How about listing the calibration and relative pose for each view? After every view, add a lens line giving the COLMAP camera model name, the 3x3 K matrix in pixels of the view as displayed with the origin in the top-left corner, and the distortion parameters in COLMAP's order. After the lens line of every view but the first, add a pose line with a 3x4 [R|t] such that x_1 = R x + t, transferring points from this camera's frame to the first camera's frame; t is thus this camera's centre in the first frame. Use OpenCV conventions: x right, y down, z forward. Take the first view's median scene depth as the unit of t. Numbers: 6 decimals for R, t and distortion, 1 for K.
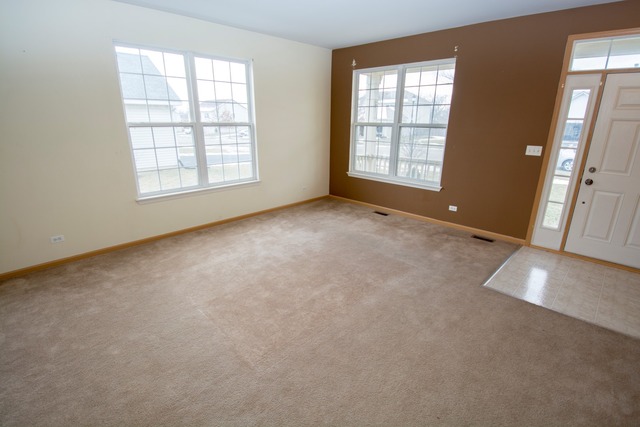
lens RADIAL K [[285.0, 0, 320.0], [0, 285.0, 213.5], [0, 0, 1]] dist [0.000273, -0.000013]
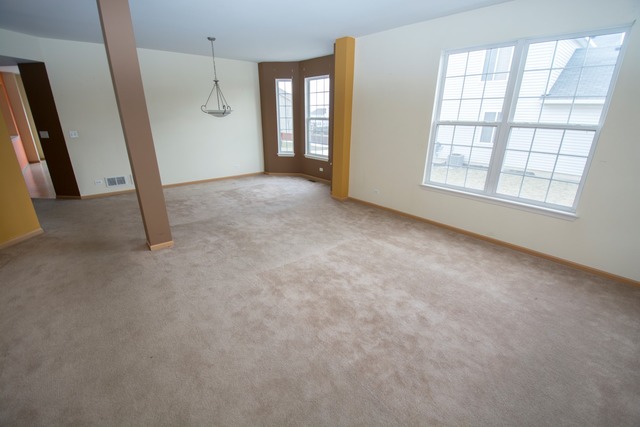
lens RADIAL K [[279.9, 0, 320.0], [0, 279.9, 213.5], [0, 0, 1]] dist [-0.001534, -0.000404]
pose [[-0.047594, 0.318599, -0.946694, 0.520595], [-0.325374, 0.891130, 0.316257, -0.164158], [0.944387, 0.323082, 0.061252, 0.524478]]
